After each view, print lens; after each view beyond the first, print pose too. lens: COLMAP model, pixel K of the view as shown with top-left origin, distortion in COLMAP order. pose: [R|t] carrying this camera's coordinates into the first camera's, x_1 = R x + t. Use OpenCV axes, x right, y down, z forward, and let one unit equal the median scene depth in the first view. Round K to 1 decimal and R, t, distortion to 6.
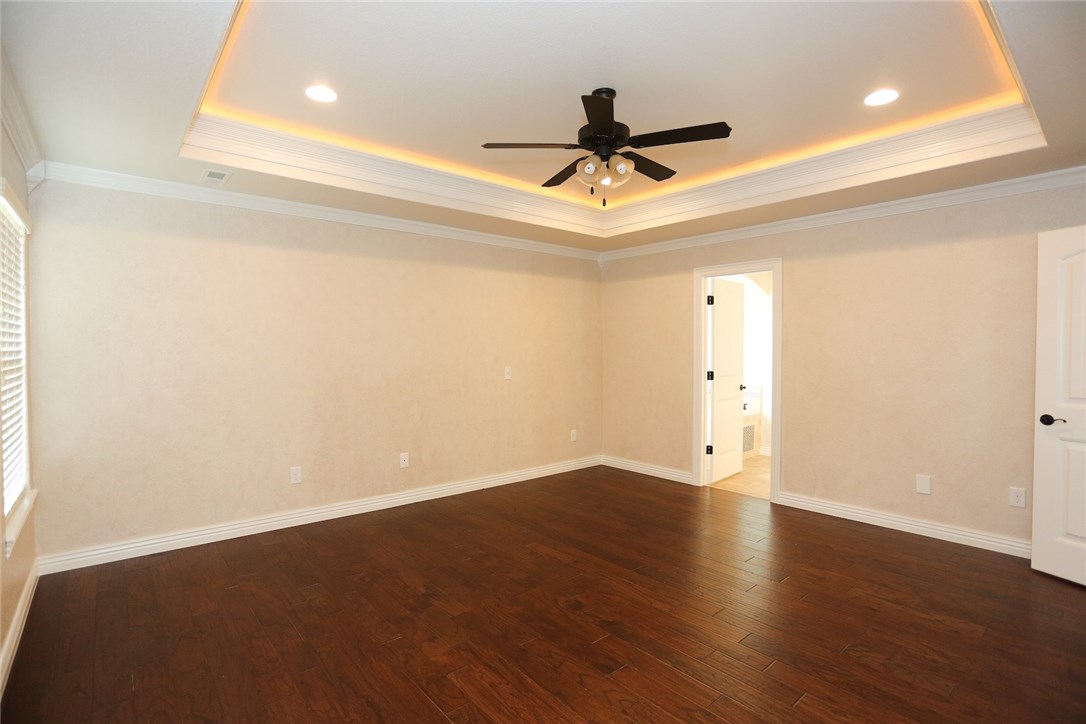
lens RADIAL K [[524.3, 0, 541.2], [0, 524.3, 359.5], [0, 0, 1]] dist [-0.076766, 0.033584]
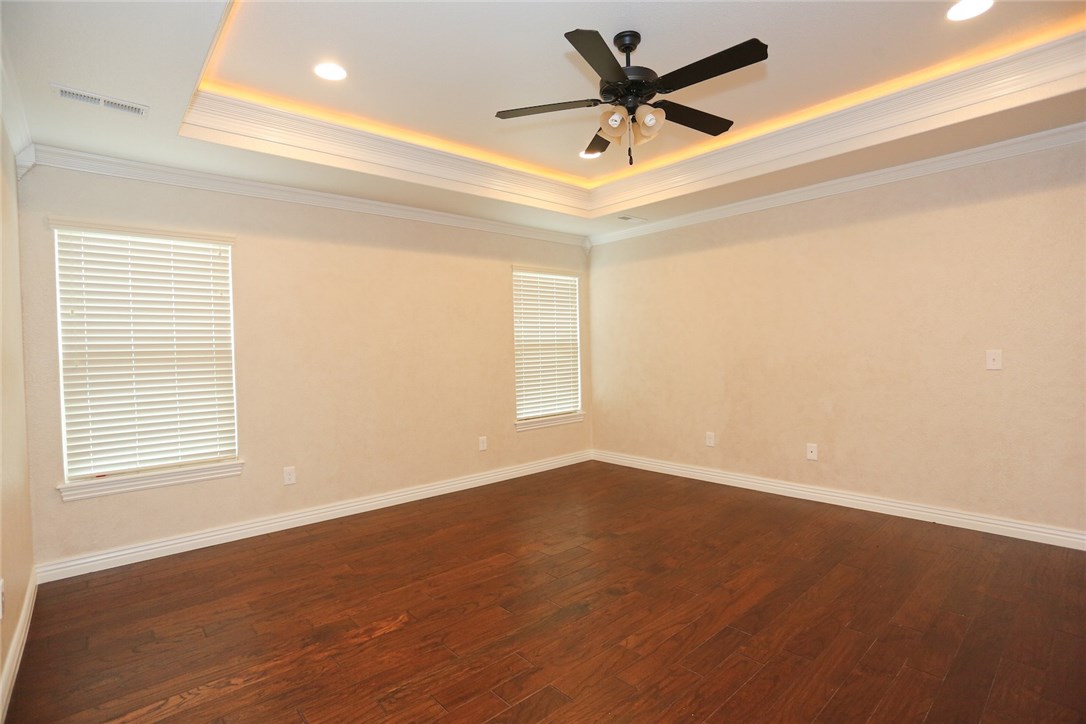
lens RADIAL K [[524.3, 0, 541.2], [0, 524.3, 359.5], [0, 0, 1]] dist [-0.076766, 0.033584]
pose [[0.020923, 0.021250, -0.999555, 0.786773], [0.006455, 0.999750, 0.021390, 0.012922], [0.999760, -0.006900, 0.020780, 0.643304]]
